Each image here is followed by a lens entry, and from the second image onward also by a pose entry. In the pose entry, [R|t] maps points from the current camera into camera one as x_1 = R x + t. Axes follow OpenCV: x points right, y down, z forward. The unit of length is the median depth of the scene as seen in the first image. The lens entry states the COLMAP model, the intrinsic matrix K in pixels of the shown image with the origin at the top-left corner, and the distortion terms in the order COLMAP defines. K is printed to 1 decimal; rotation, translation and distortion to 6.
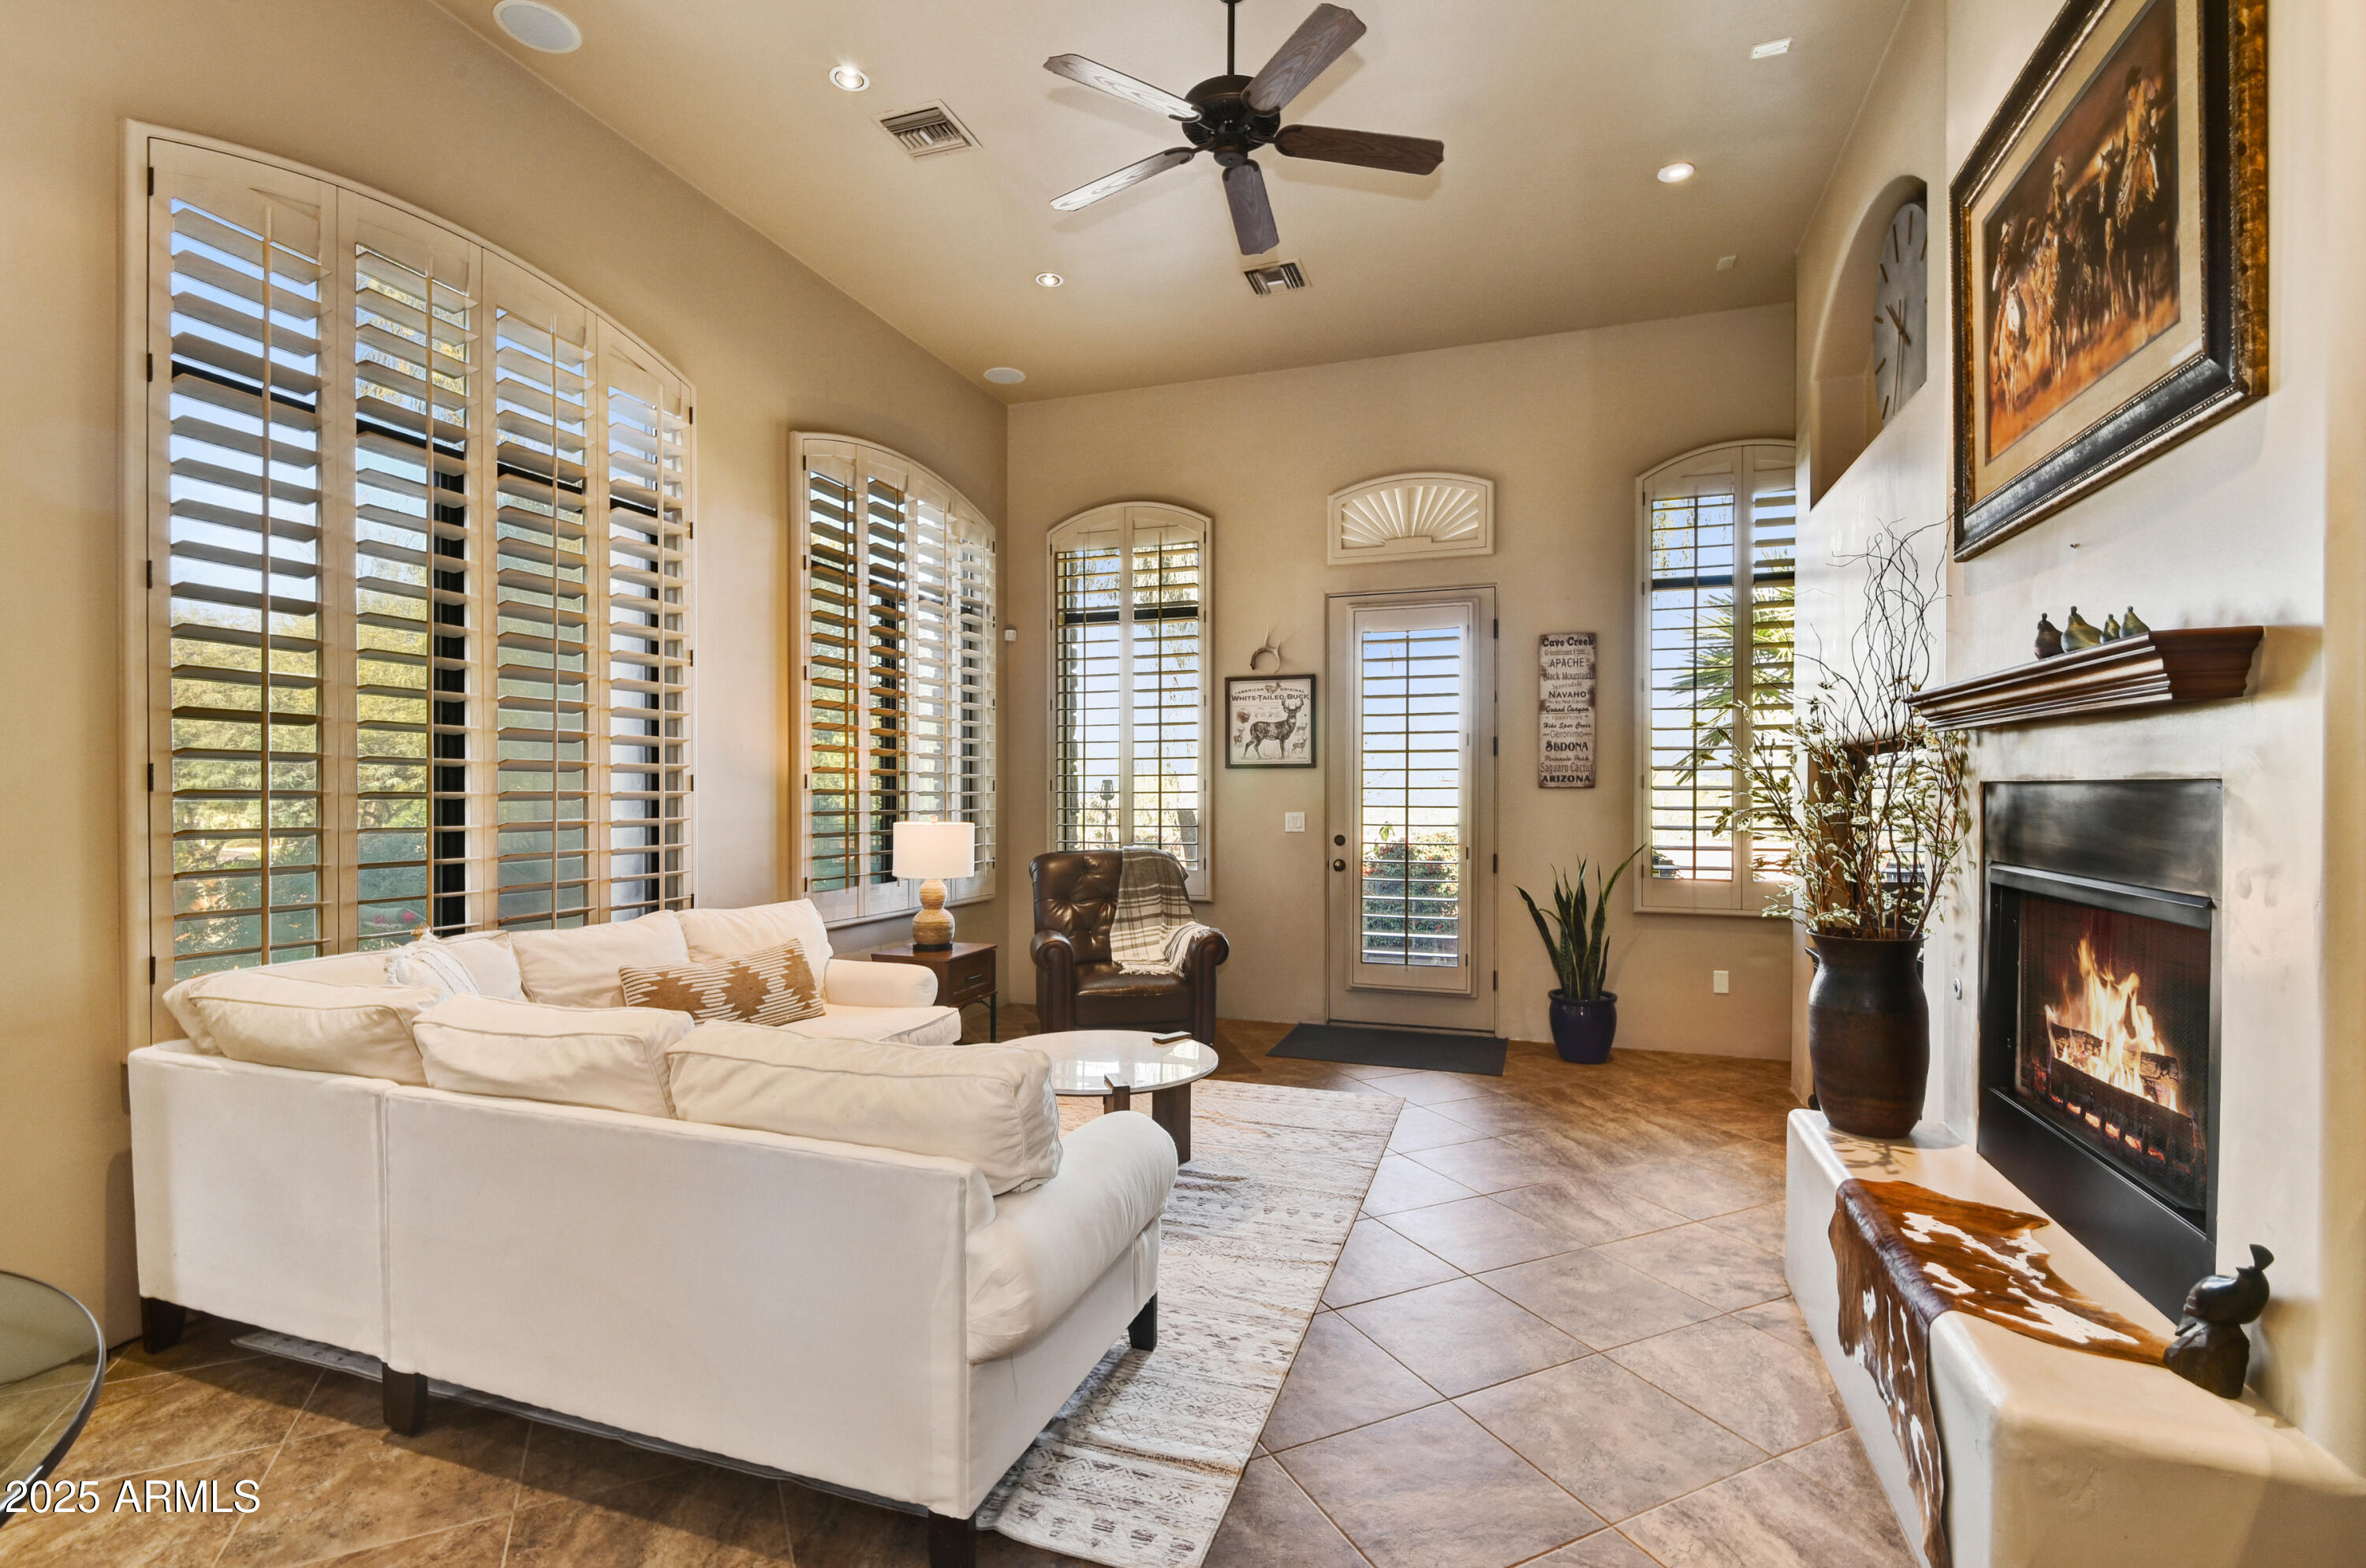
lens RADIAL K [[1076.5, 0, 1174.9], [0, 1076.5, 795.9], [0, 0, 1]] dist [-0.002039, -0.001079]
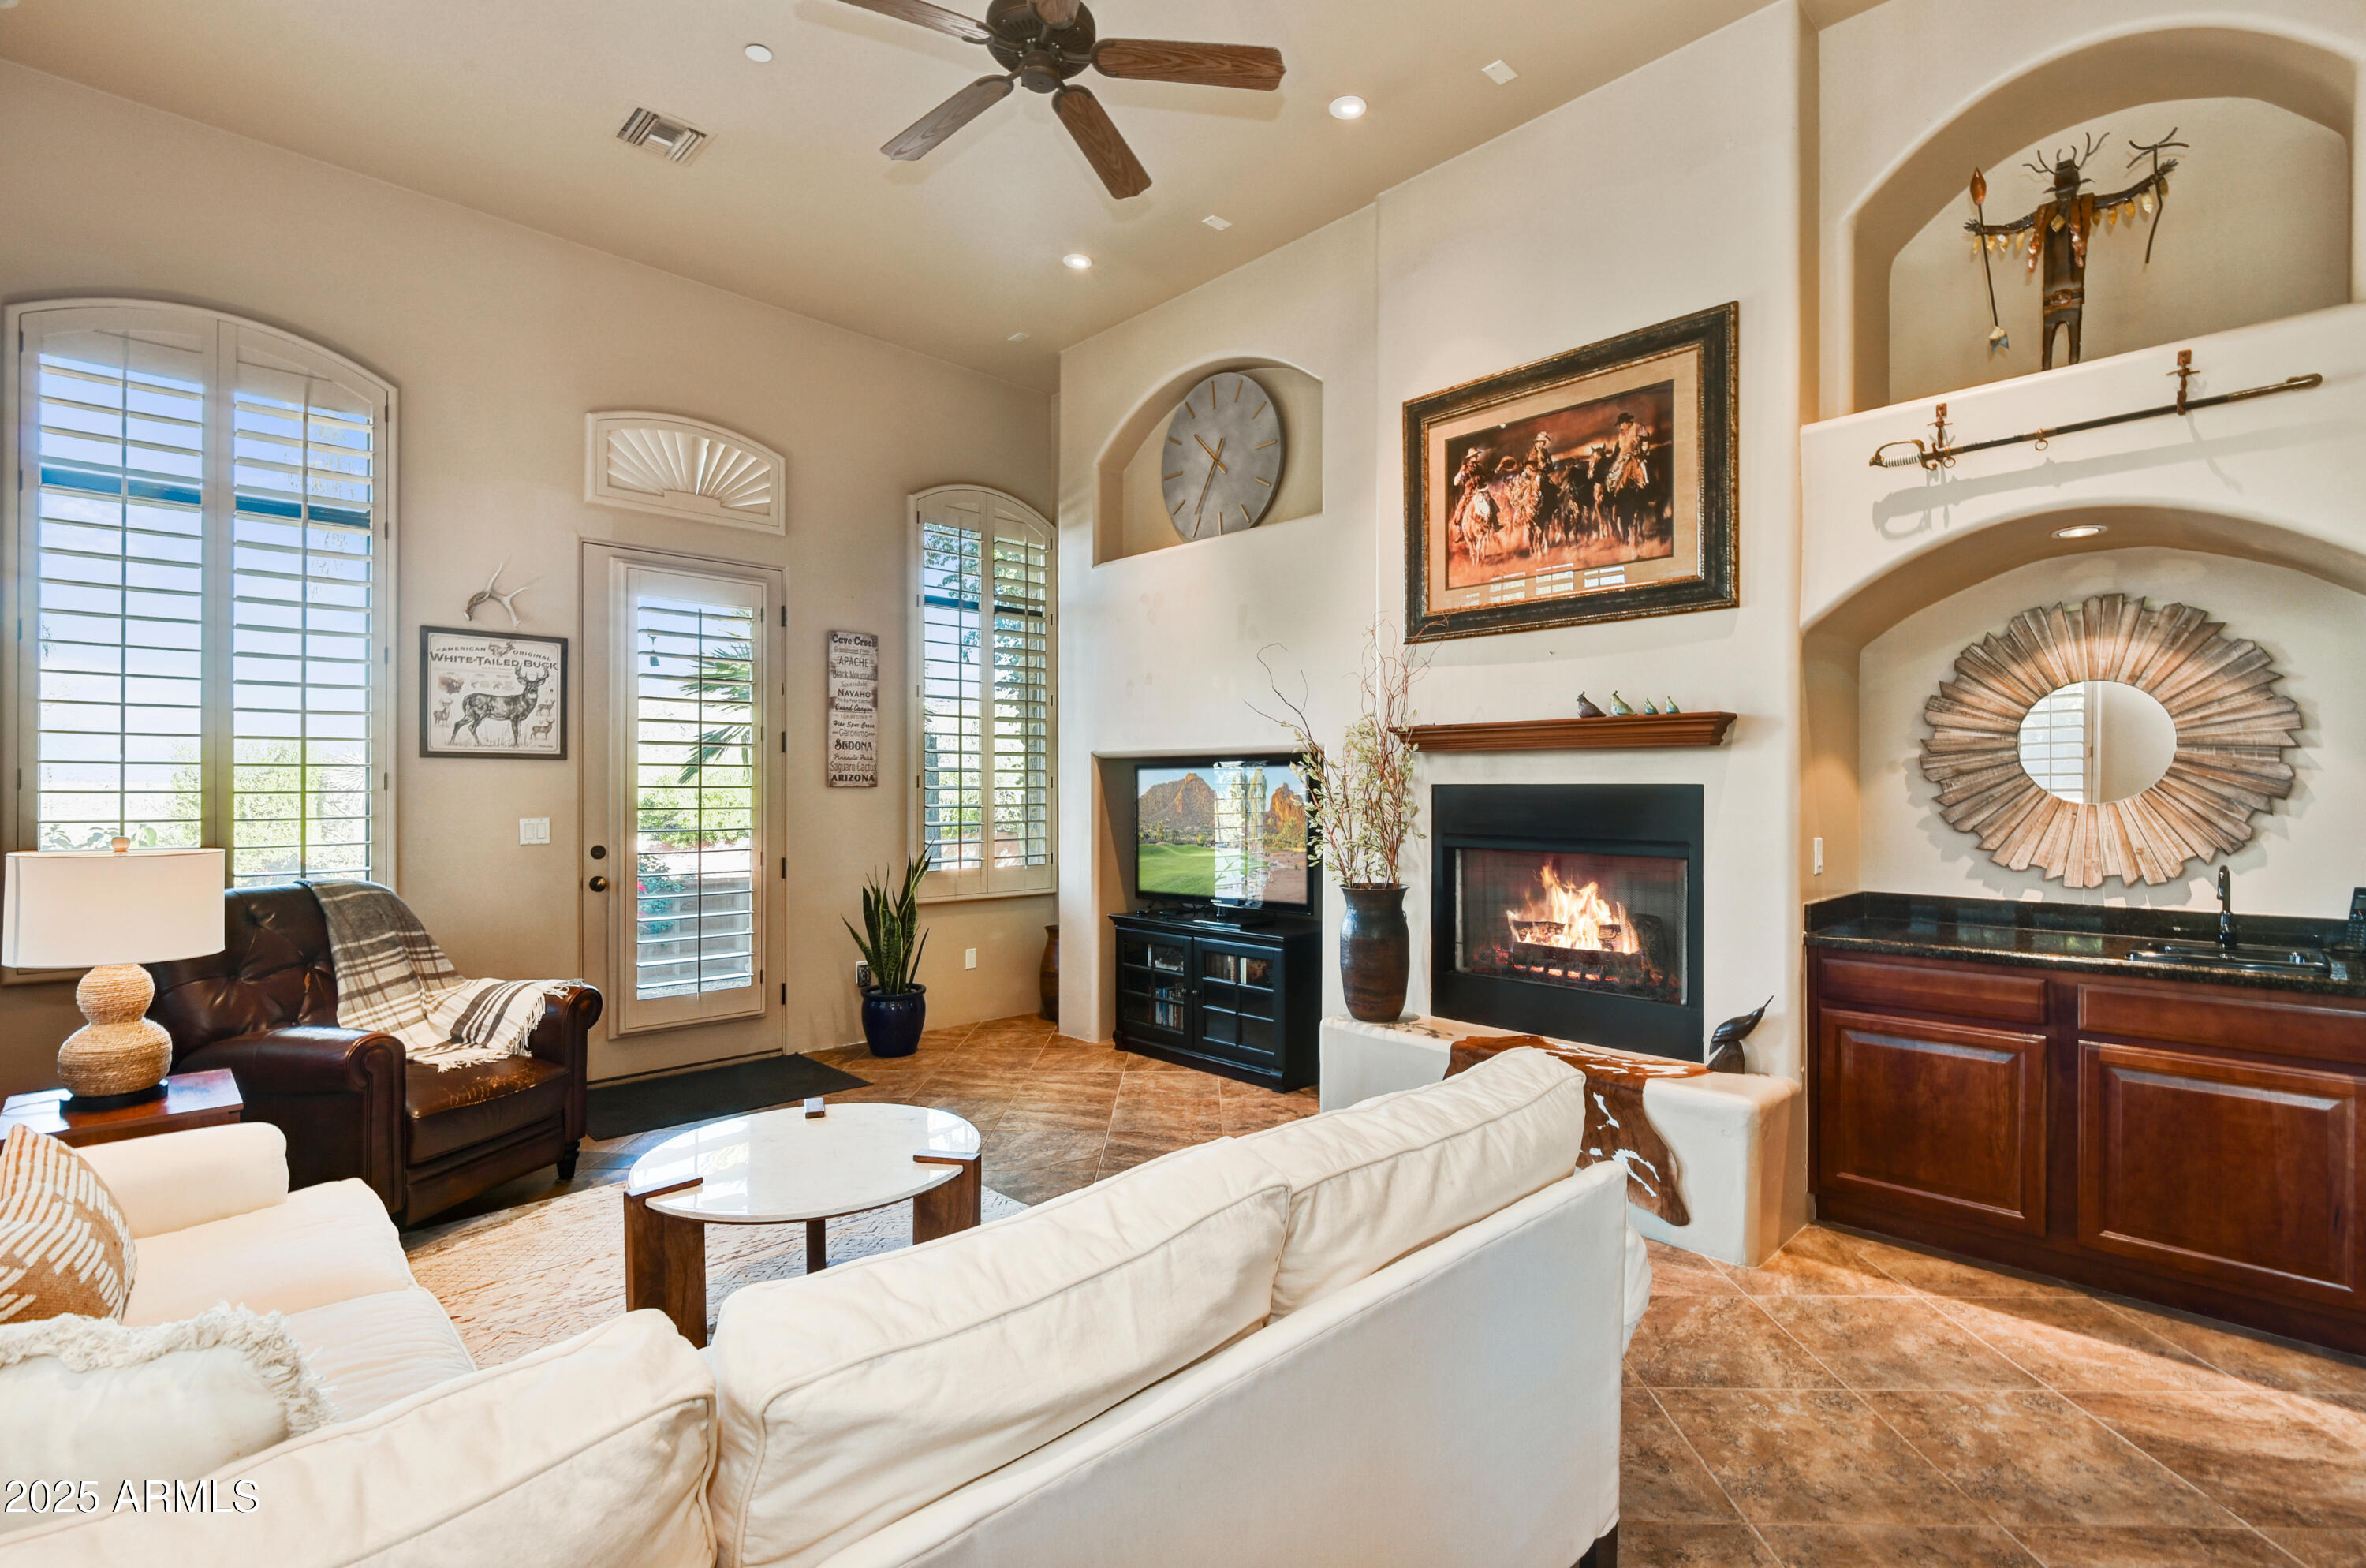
lens RADIAL K [[1076.5, 0, 1178.5], [0, 1076.5, 785.0], [0, 0, 1]] dist [-0.002039, -0.001079]
pose [[0.435952, 0.006870, 0.899944, -0.400170], [0.005756, 0.999929, -0.010421, 0.002678], [-0.899952, 0.009724, 0.435881, 0.293288]]
